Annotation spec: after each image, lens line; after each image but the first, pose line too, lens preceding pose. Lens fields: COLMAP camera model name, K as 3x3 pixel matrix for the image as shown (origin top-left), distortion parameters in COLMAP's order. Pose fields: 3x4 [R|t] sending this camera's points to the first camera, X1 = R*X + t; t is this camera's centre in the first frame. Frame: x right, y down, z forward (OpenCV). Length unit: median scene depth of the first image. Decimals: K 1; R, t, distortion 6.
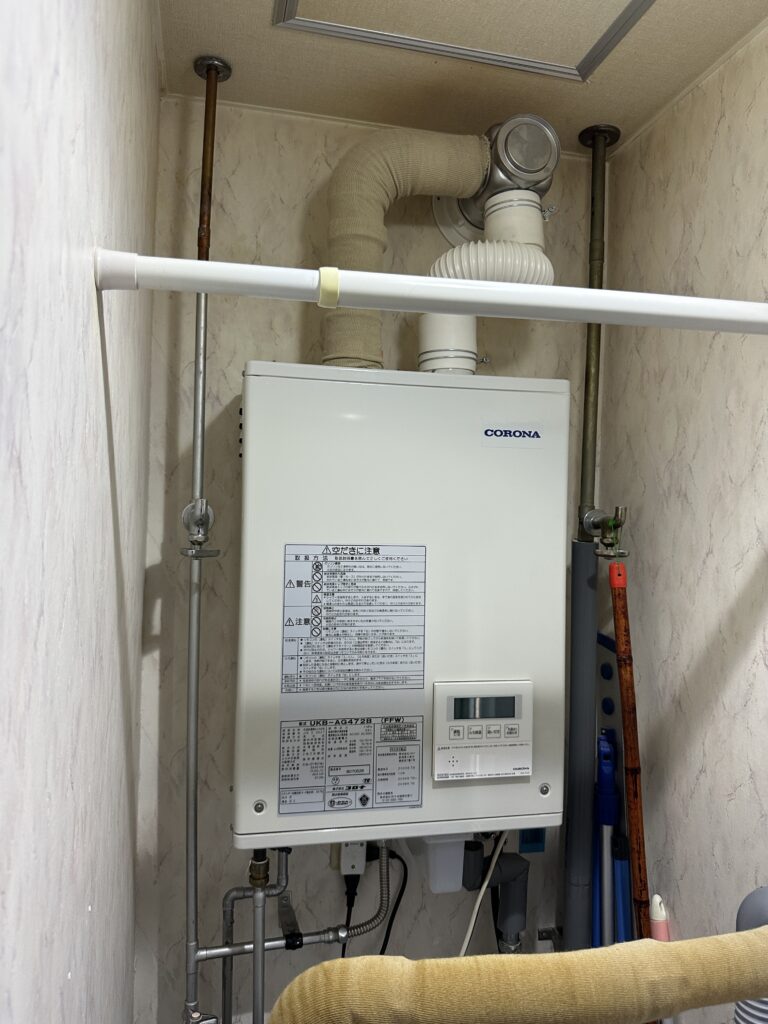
lens RADIAL K [[714.6, 0, 384.0], [0, 714.6, 512.0], [0, 0, 1]] dist [0.051376, 0.002365]
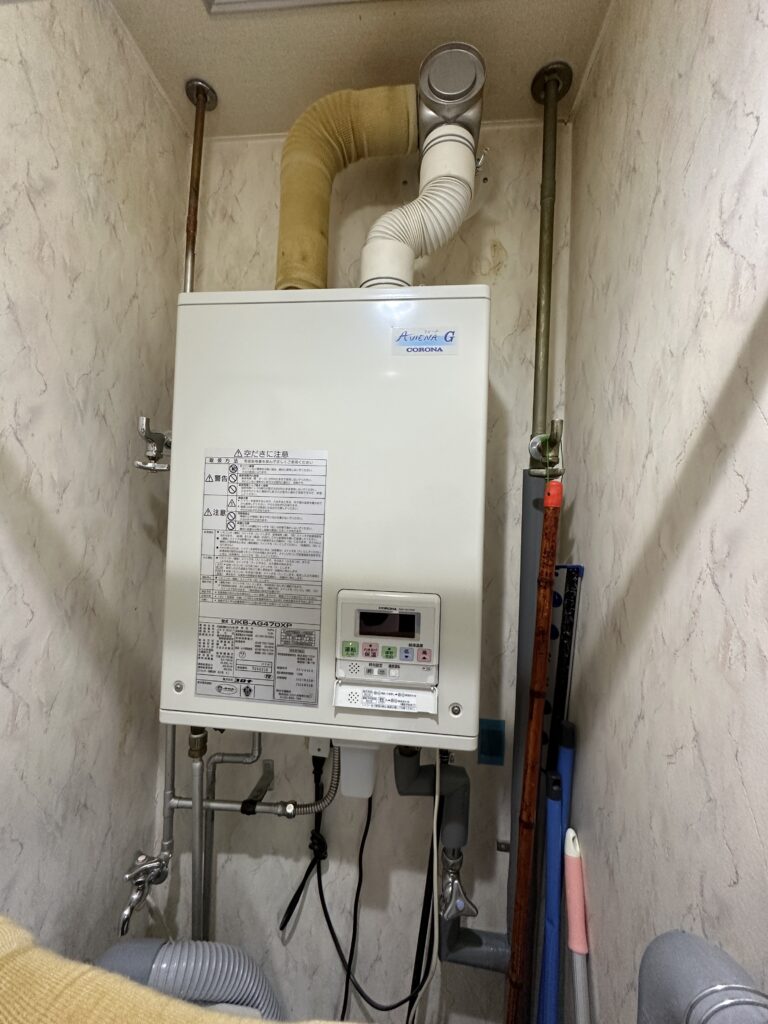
lens RADIAL K [[412.9, 0, 384.3], [0, 412.9, 494.1], [0, 0, 1]] dist [0.000623, 0.012010]
pose [[0.958207, 0.011147, -0.285858, 0.297653], [-0.024928, 0.998693, -0.044614, 0.134304], [0.284987, 0.049876, 0.957233, 0.462004]]
